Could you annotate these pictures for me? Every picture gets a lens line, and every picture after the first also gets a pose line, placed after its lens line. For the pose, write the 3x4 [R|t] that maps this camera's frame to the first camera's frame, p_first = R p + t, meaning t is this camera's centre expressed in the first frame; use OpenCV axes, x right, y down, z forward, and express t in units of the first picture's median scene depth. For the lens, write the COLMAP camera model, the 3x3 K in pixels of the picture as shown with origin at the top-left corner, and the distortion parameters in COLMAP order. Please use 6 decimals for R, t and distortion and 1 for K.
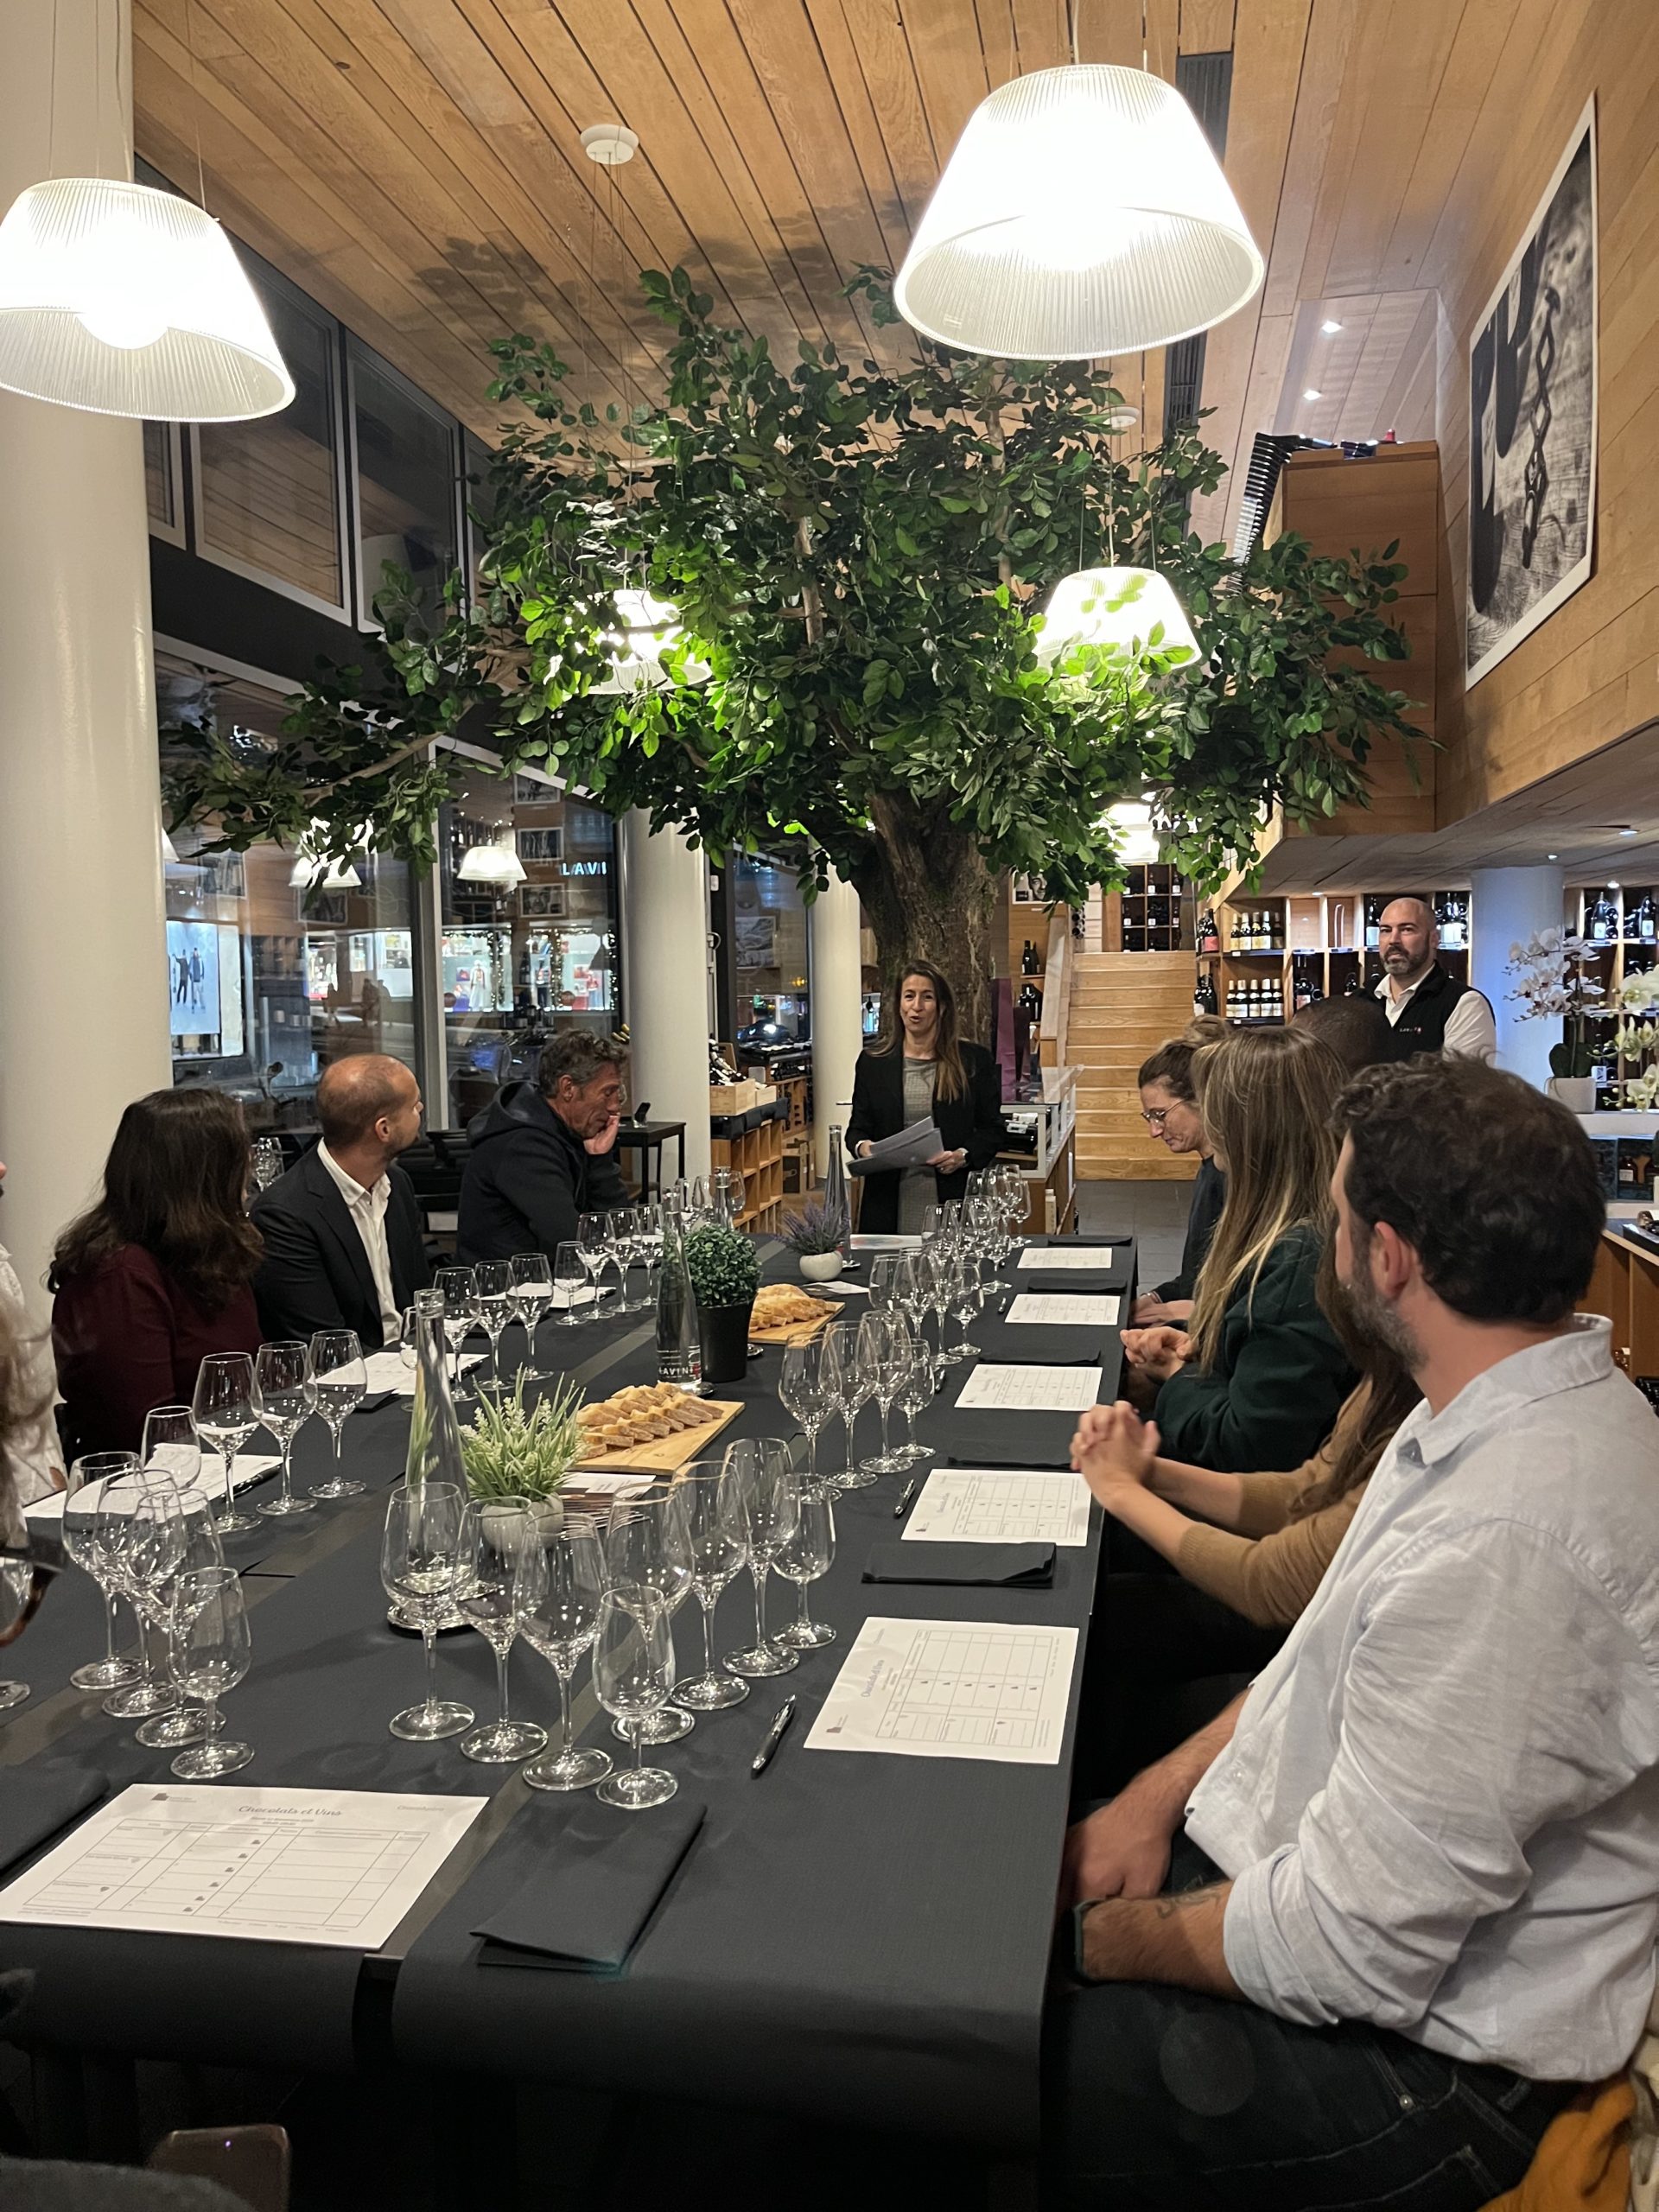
lens RADIAL K [[1688.7, 0, 829.5], [0, 1688.7, 1106.0], [0, 0, 1]] dist [0.048226, -0.073726]
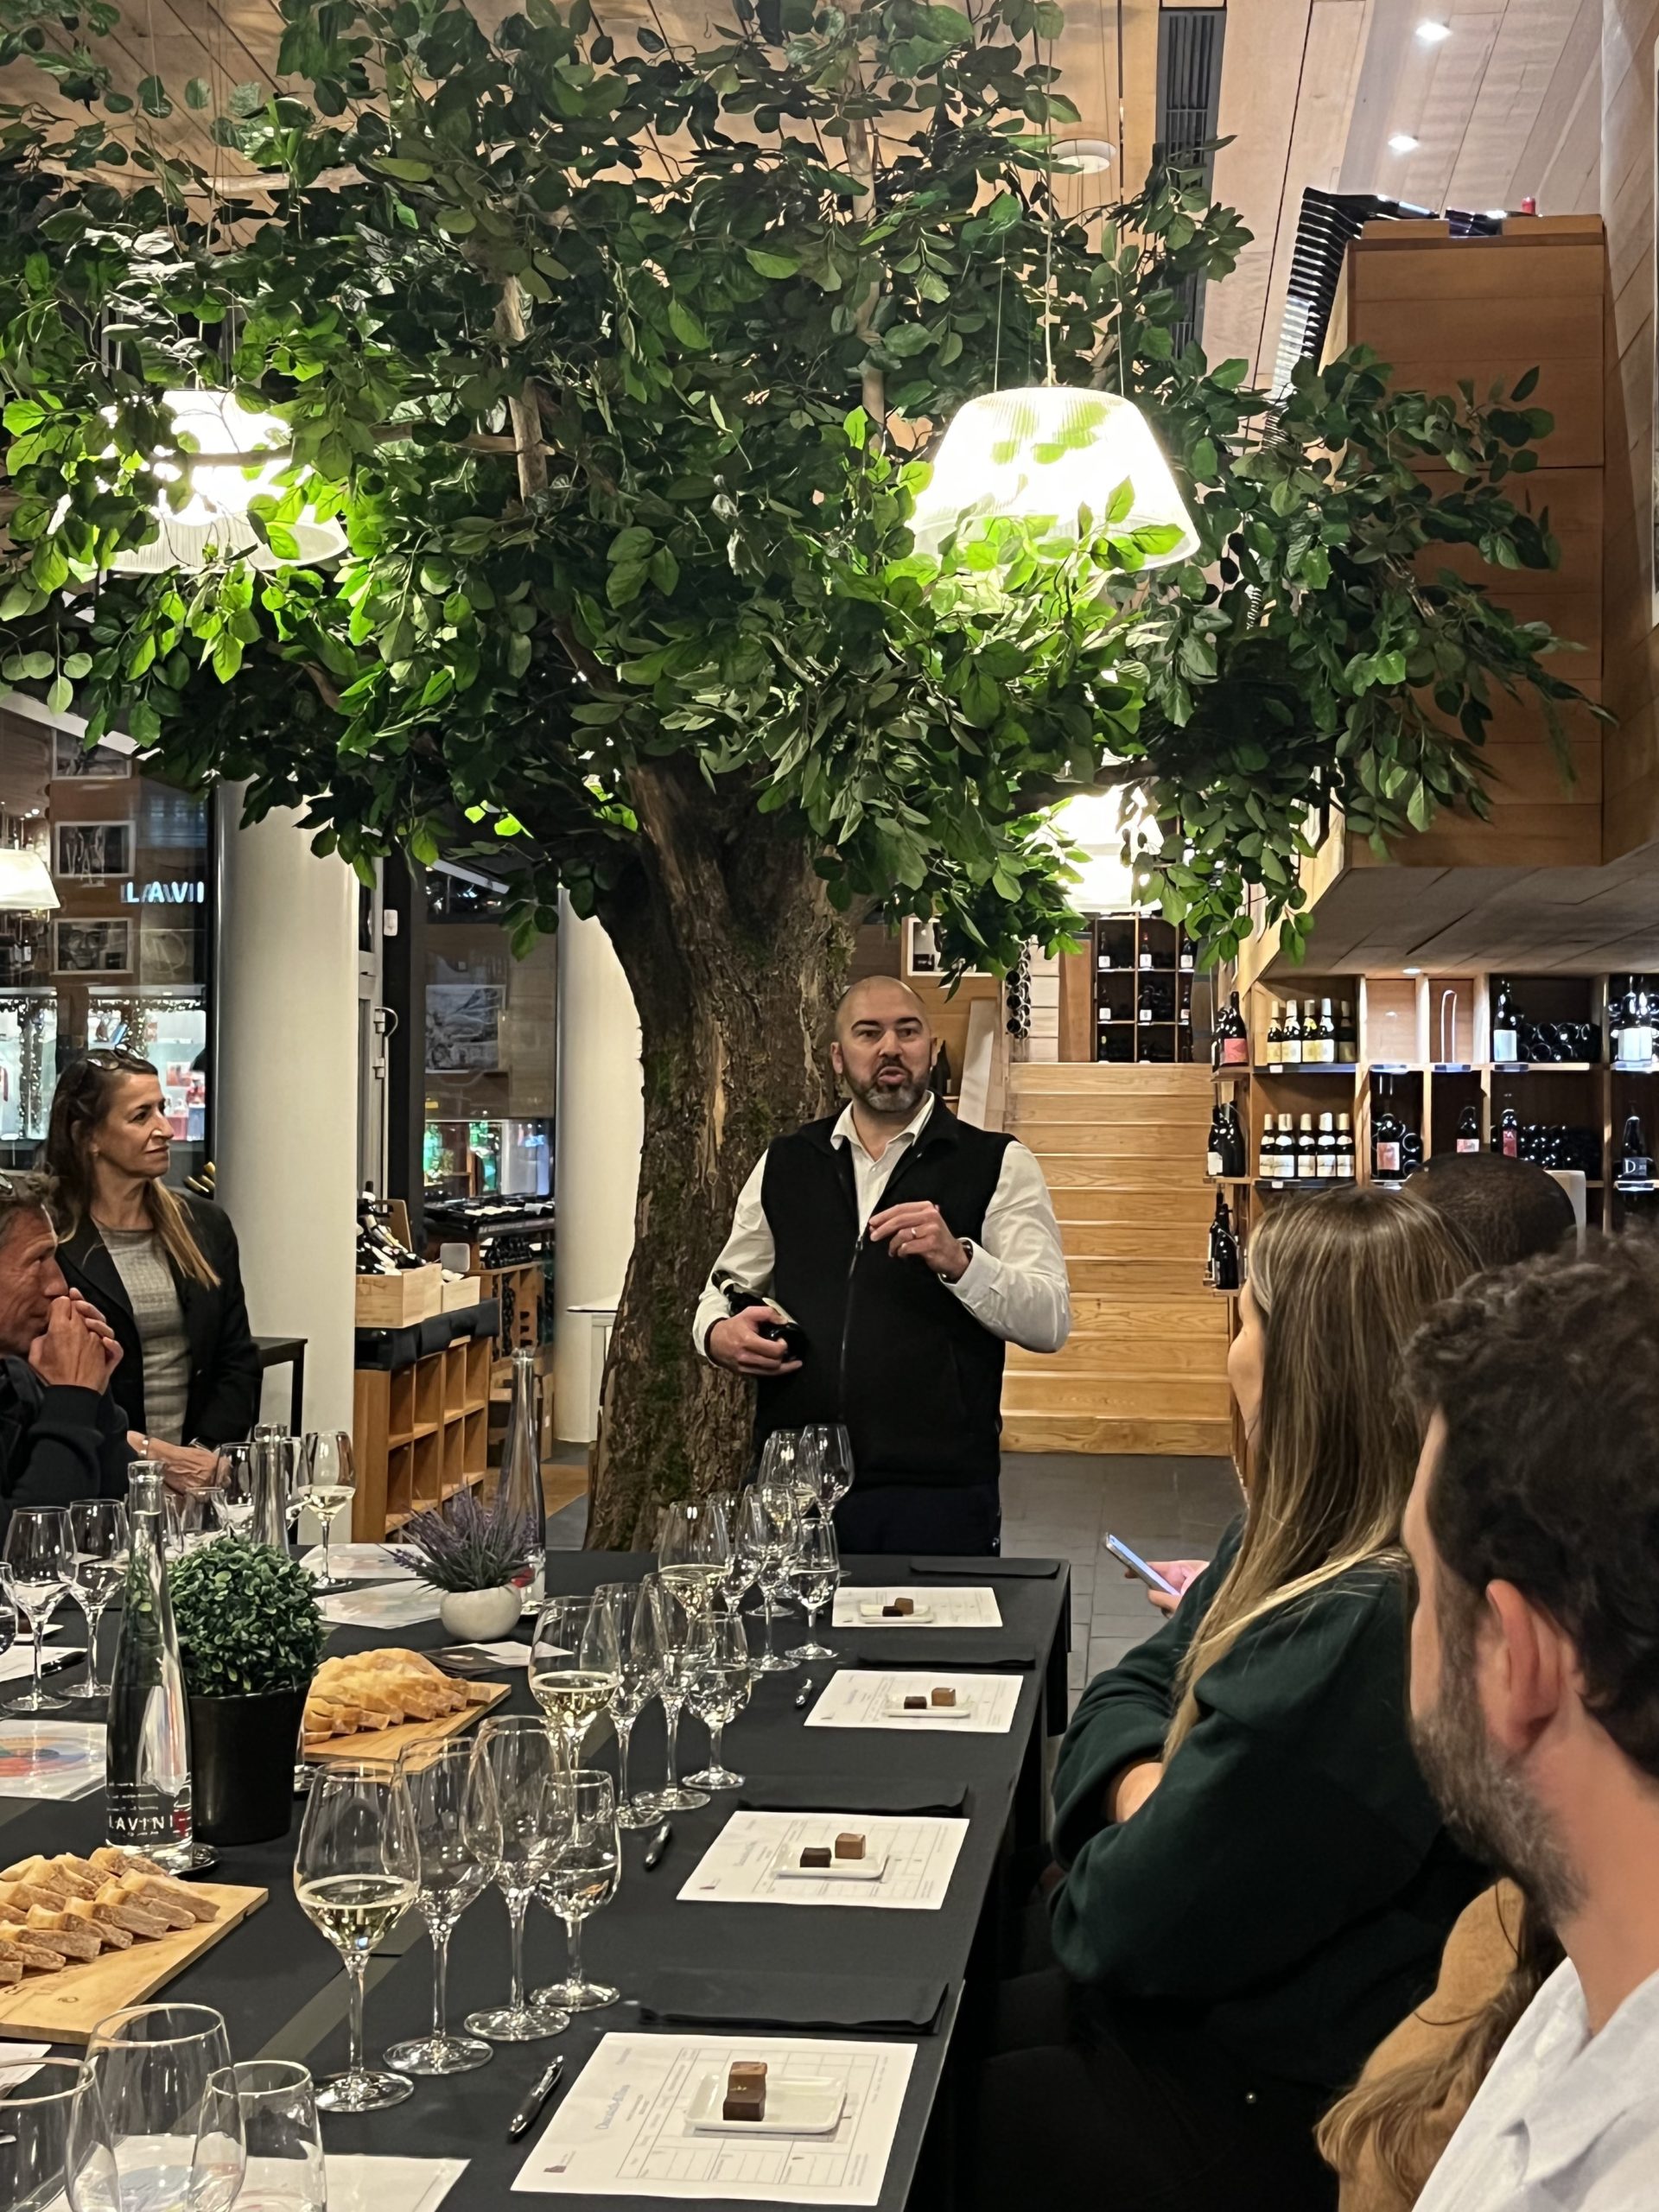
lens RADIAL K [[2818.6, 0, 829.5], [0, 2818.6, 1106.0], [0, 0, 1]] dist [0.151167, -0.602046]
pose [[0.997291, 0.025819, 0.068883, 0.029406], [-0.020616, 0.996955, -0.075203, -0.000333], [-0.070615, 0.073579, 0.994786, 0.058502]]
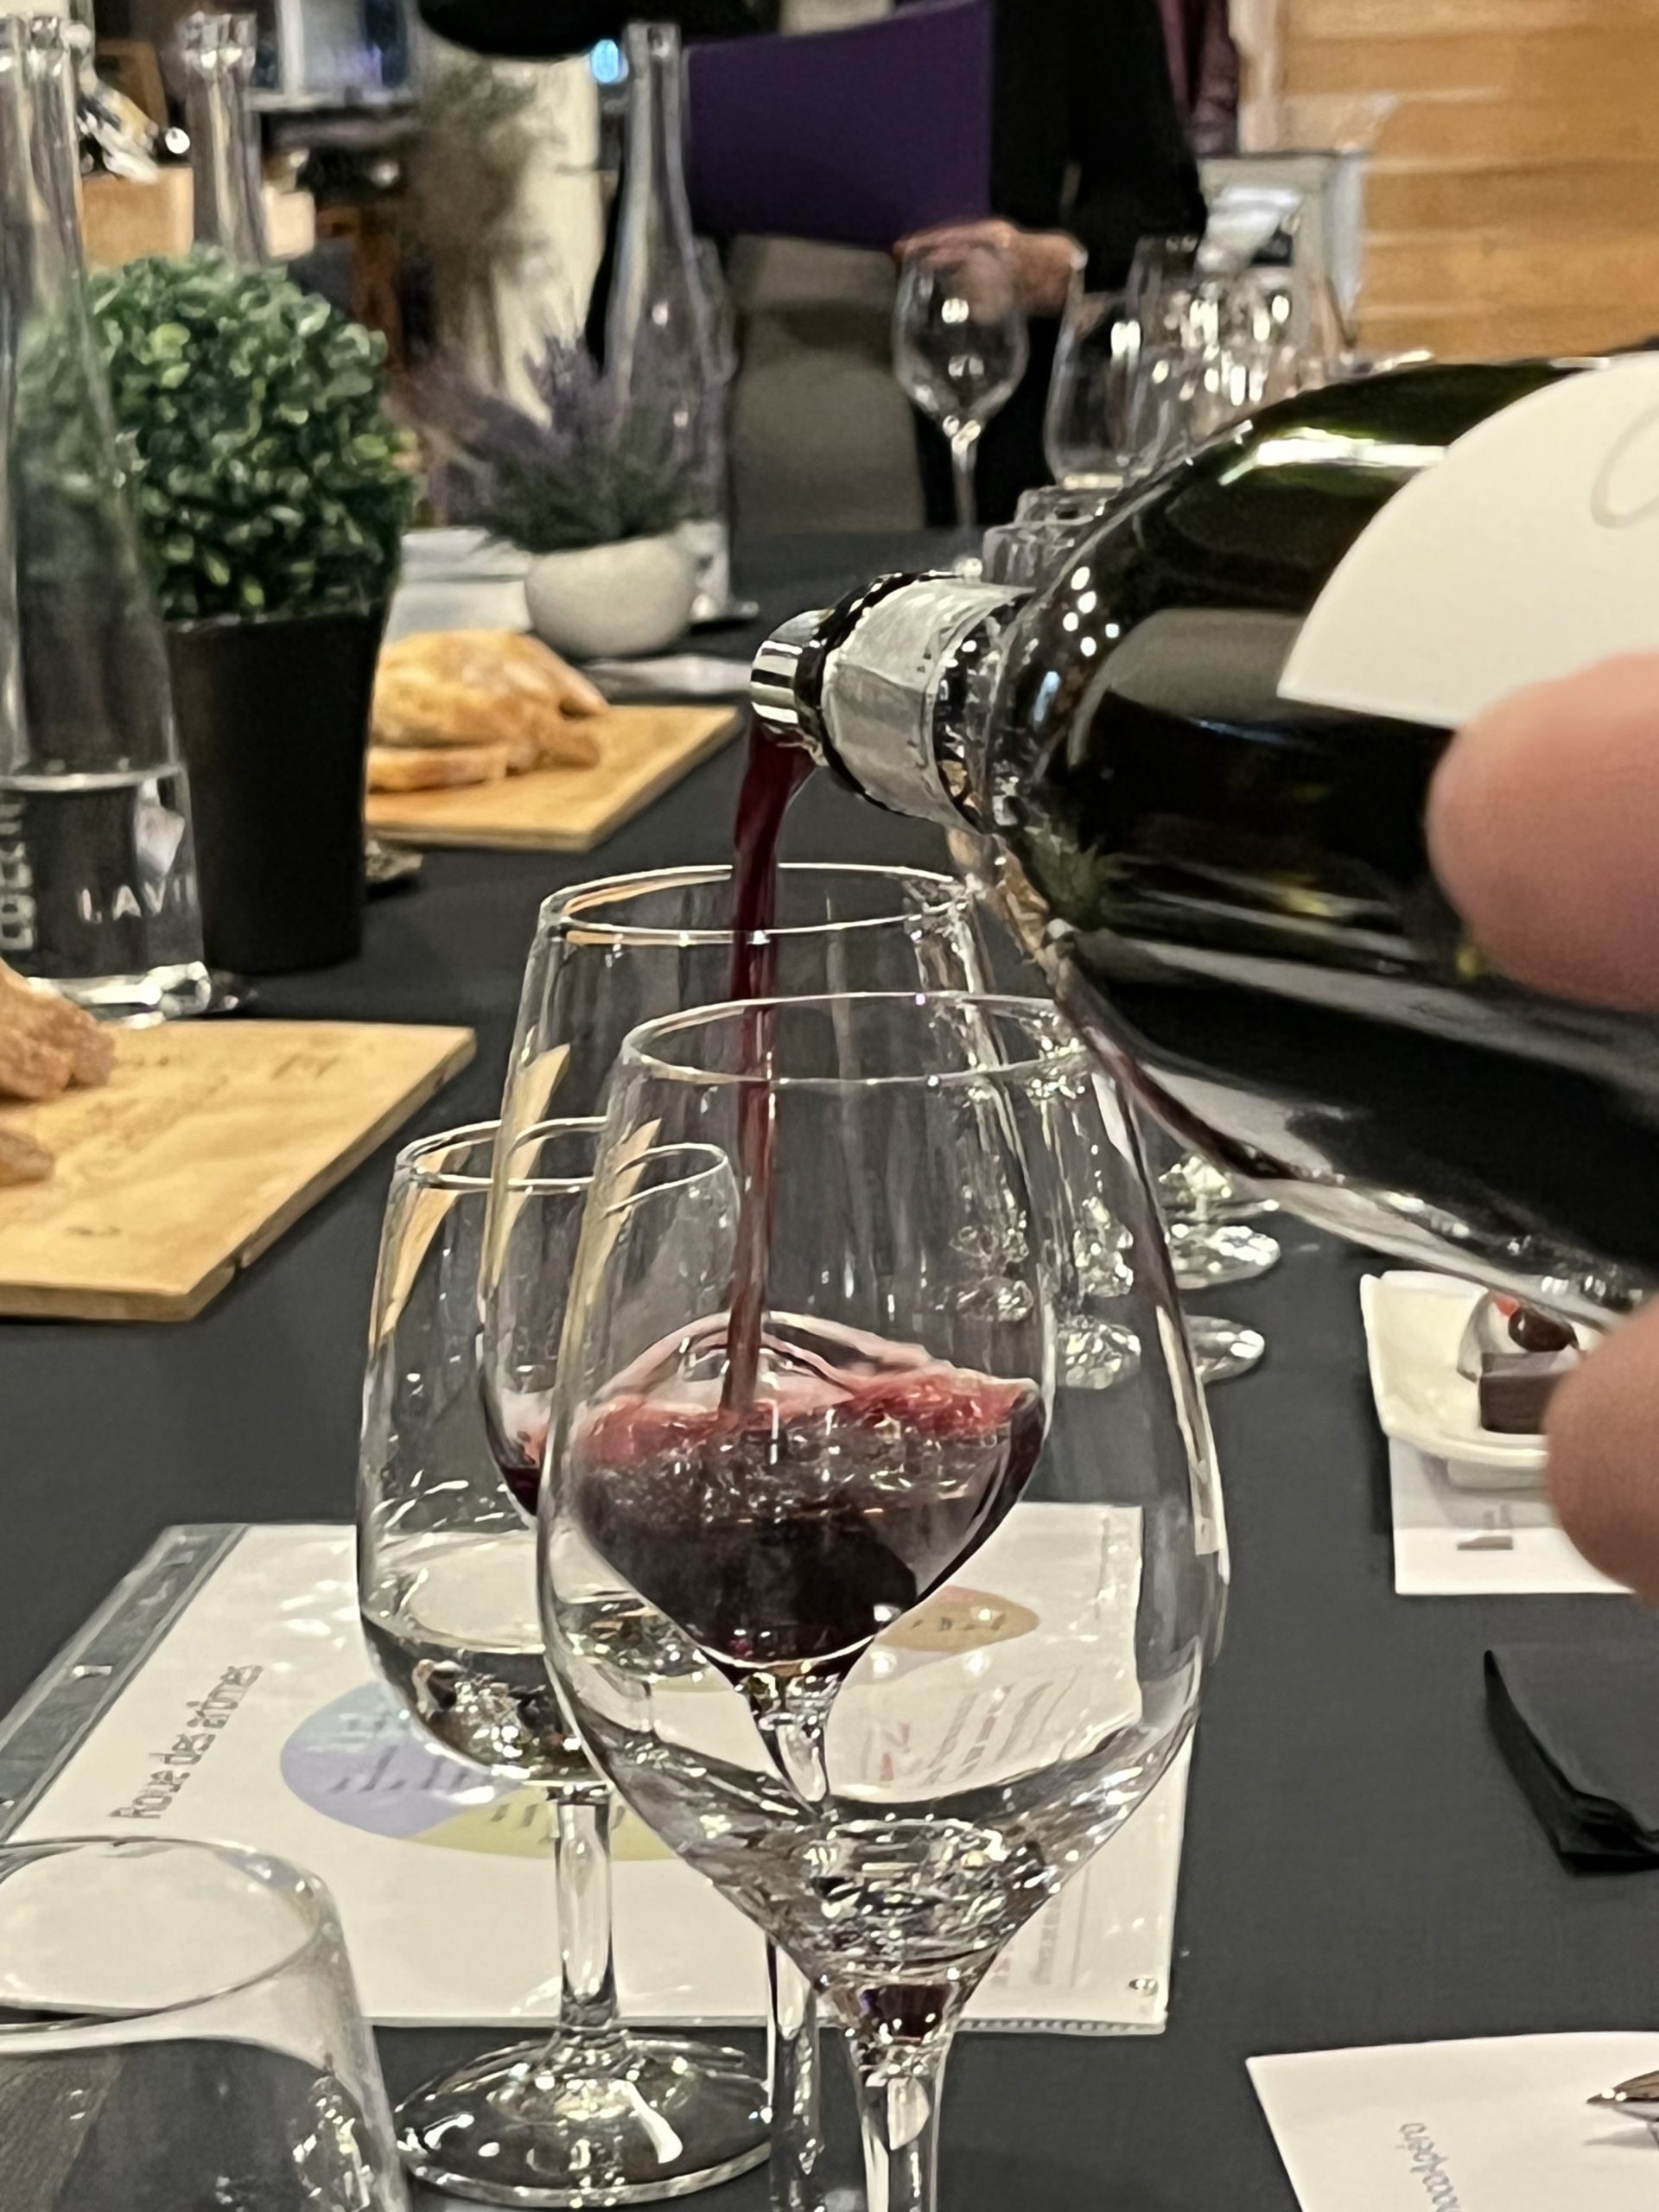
lens RADIAL K [[5045.3, 0, 829.5], [0, 5045.3, 1106.0], [0, 0, 1]] dist [0.037127, 0.328401]
pose [[0.996523, -0.027509, 0.078651, -0.023740], [0.017740, 0.992335, 0.122300, 0.058353], [-0.081412, -0.120479, 0.989372, 0.204354]]
